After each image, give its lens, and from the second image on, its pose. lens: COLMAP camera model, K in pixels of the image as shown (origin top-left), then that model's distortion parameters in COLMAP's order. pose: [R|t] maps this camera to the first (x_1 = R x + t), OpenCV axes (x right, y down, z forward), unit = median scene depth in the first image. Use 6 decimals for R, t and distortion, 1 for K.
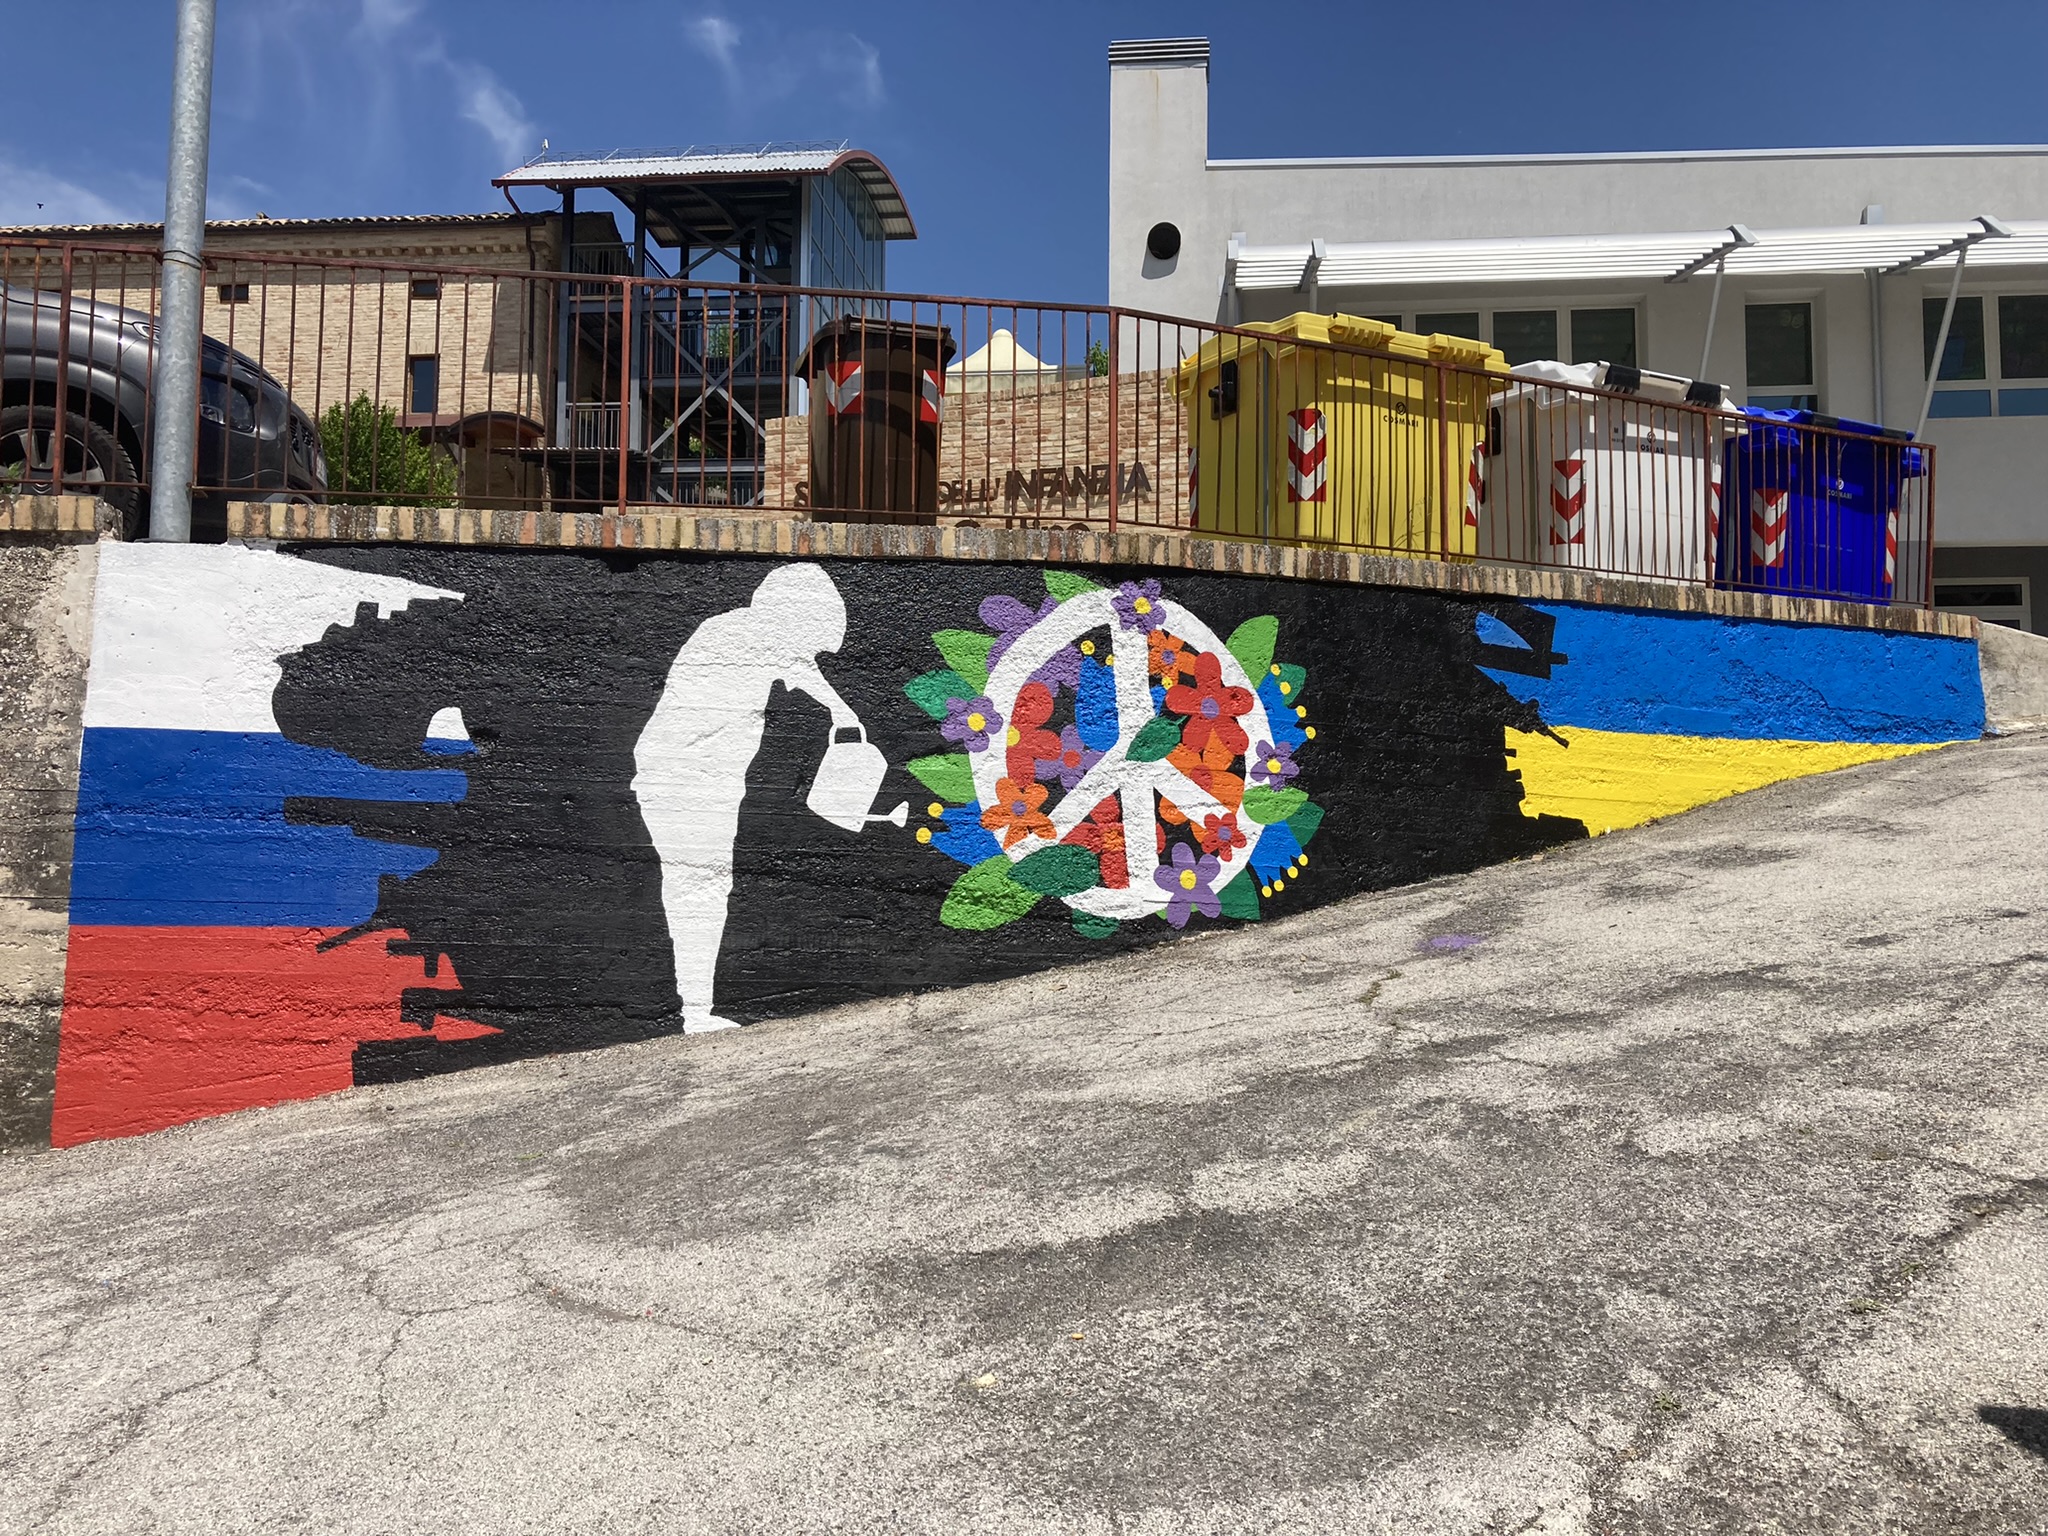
lens RADIAL K [[1661.2, 0, 1015.1], [0, 1661.2, 771.5], [0, 0, 1]] dist [0.010743, -0.005727]
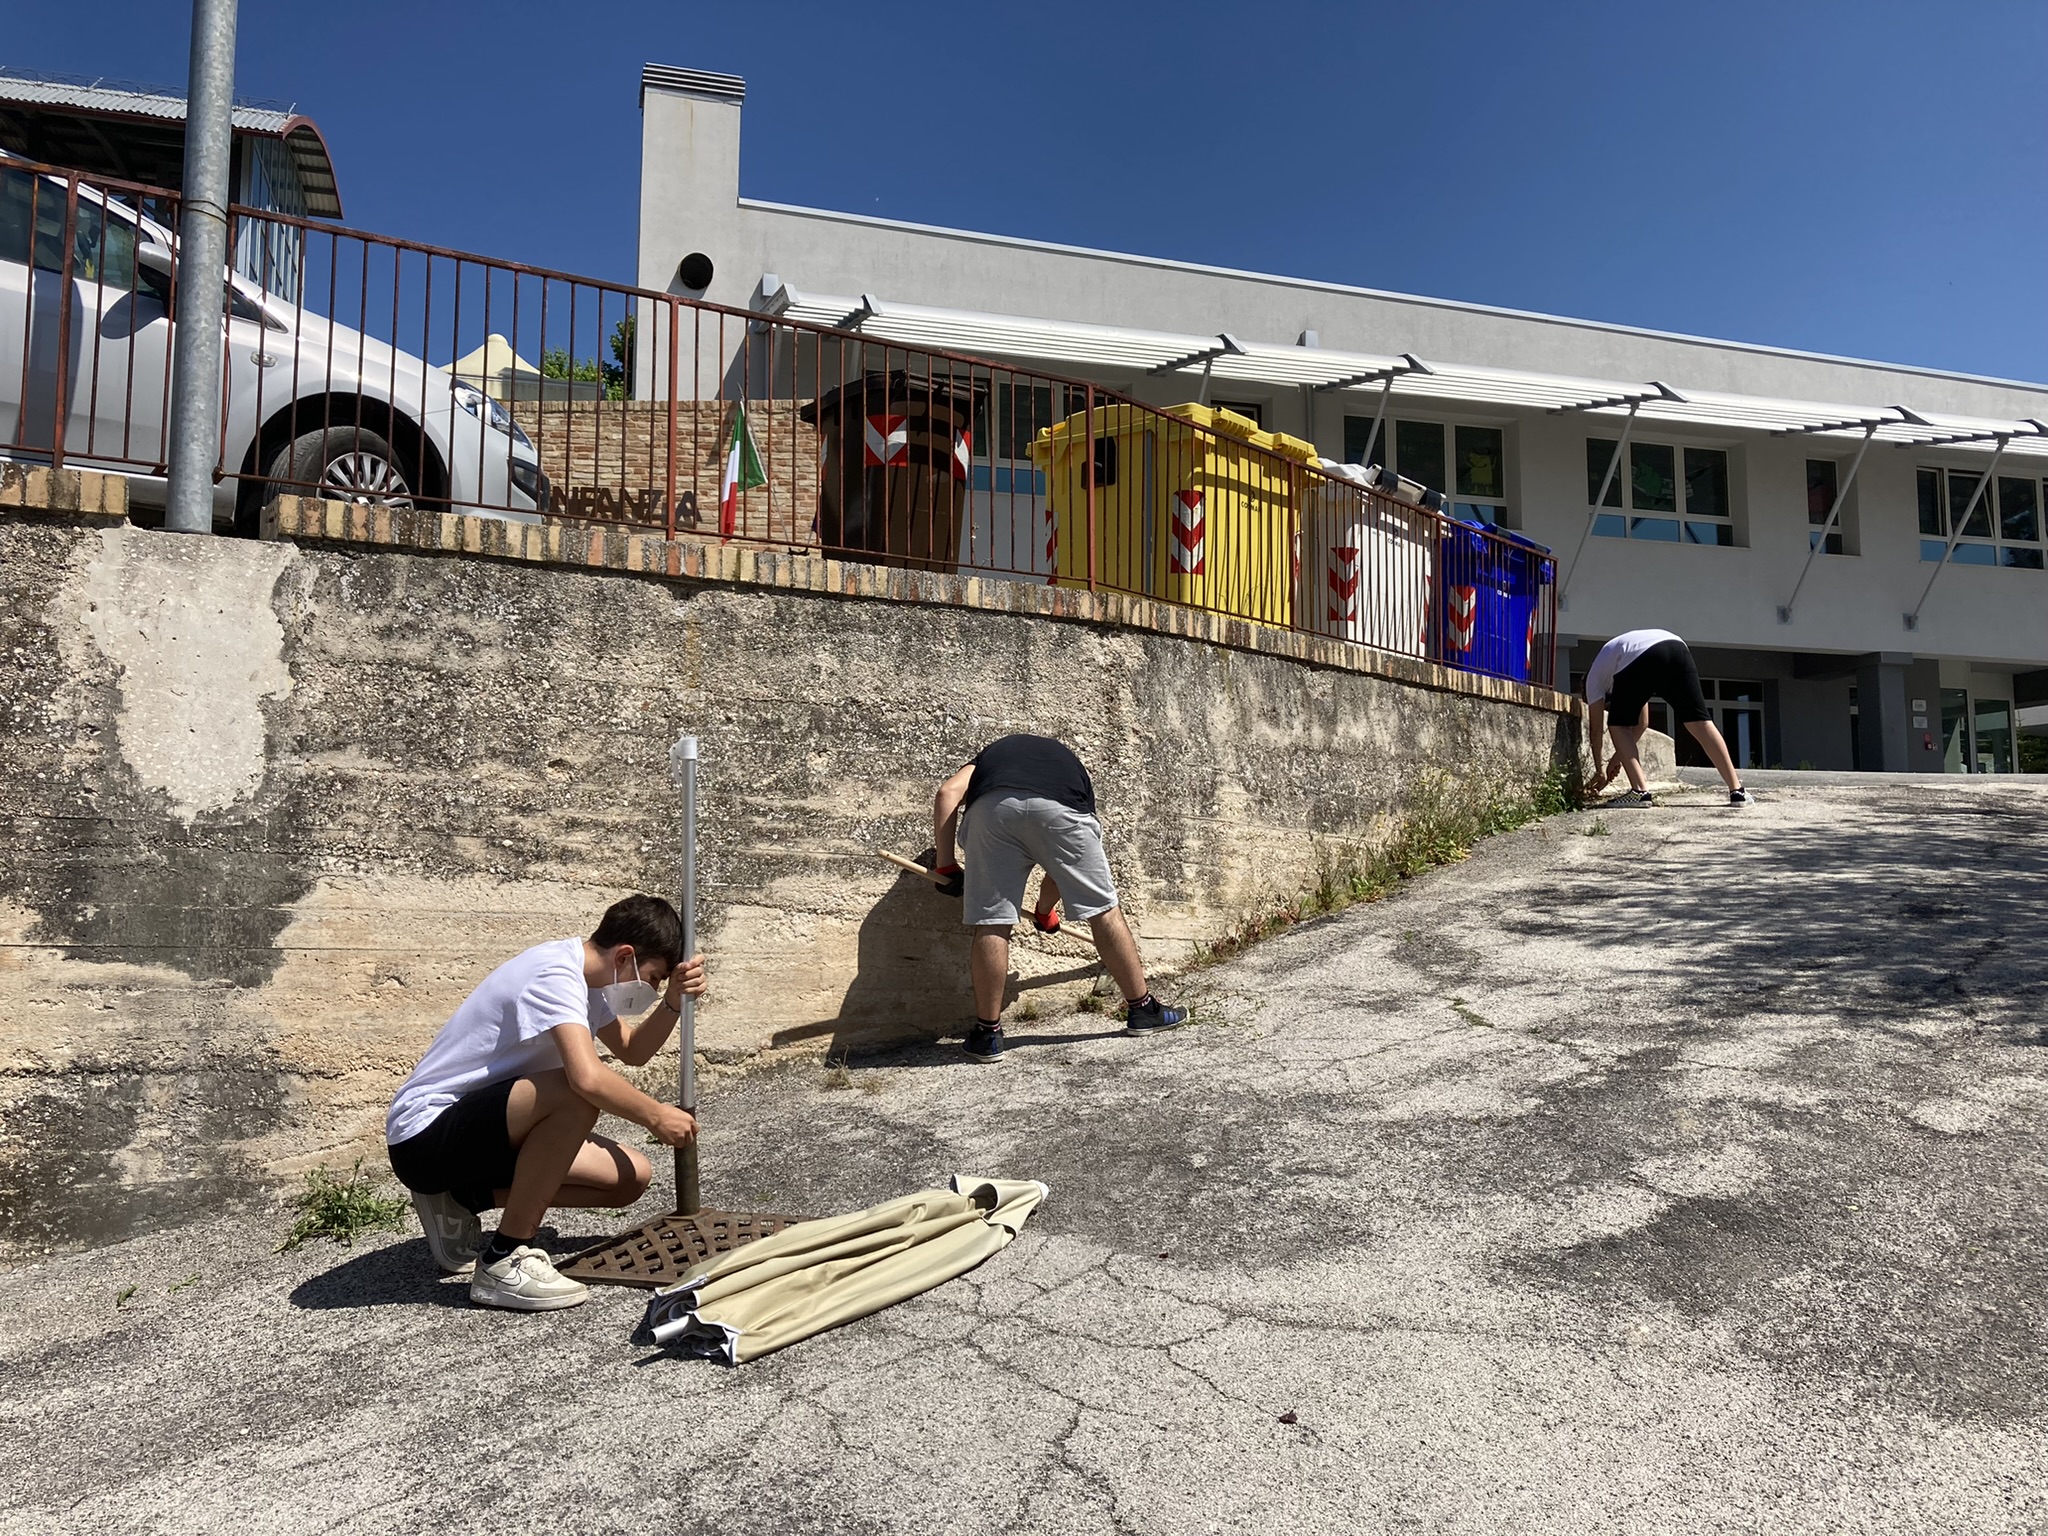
lens RADIAL K [[1661.2, 0, 1009.8], [0, 1661.2, 767.2], [0, 0, 1]] dist [0.010743, -0.005727]
pose [[0.923669, 0.030000, 0.382015, -0.427730], [-0.022377, 0.999452, -0.024383, -0.004138], [-0.382537, 0.013974, 0.923834, 0.035894]]
